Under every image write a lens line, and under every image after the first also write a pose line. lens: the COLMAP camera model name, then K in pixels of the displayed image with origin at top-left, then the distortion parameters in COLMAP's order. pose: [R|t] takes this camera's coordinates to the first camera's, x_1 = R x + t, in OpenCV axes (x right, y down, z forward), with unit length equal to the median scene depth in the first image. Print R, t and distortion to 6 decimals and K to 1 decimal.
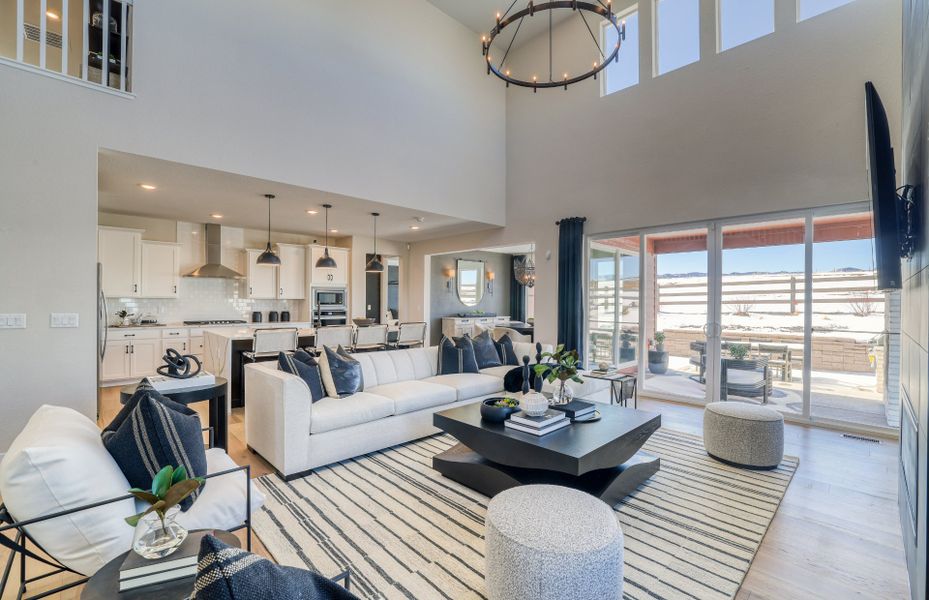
lens RADIAL K [[407.6, 0, 462.1], [0, 407.6, 295.6], [0, 0, 1]] dist [-0.023516, 0.000154]
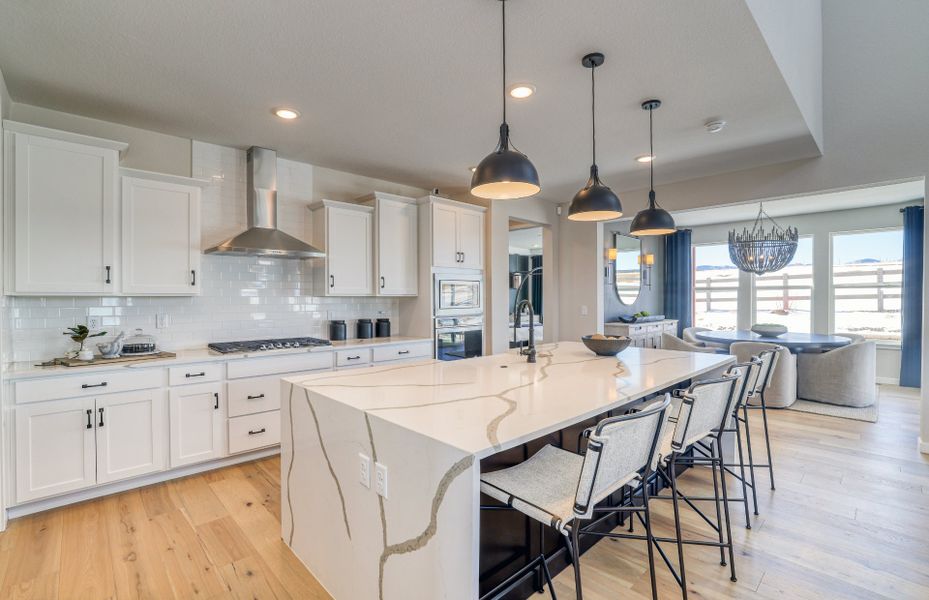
lens RADIAL K [[429.7, 0, 464.5], [0, 429.7, 300.0], [0, 0, 1]] dist [-0.033077, -0.000080]
pose [[0.999958, -0.009118, -0.001148, -0.342081], [0.009133, 0.999864, 0.013730, 0.005881], [0.001023, -0.013740, 0.999905, 0.438390]]
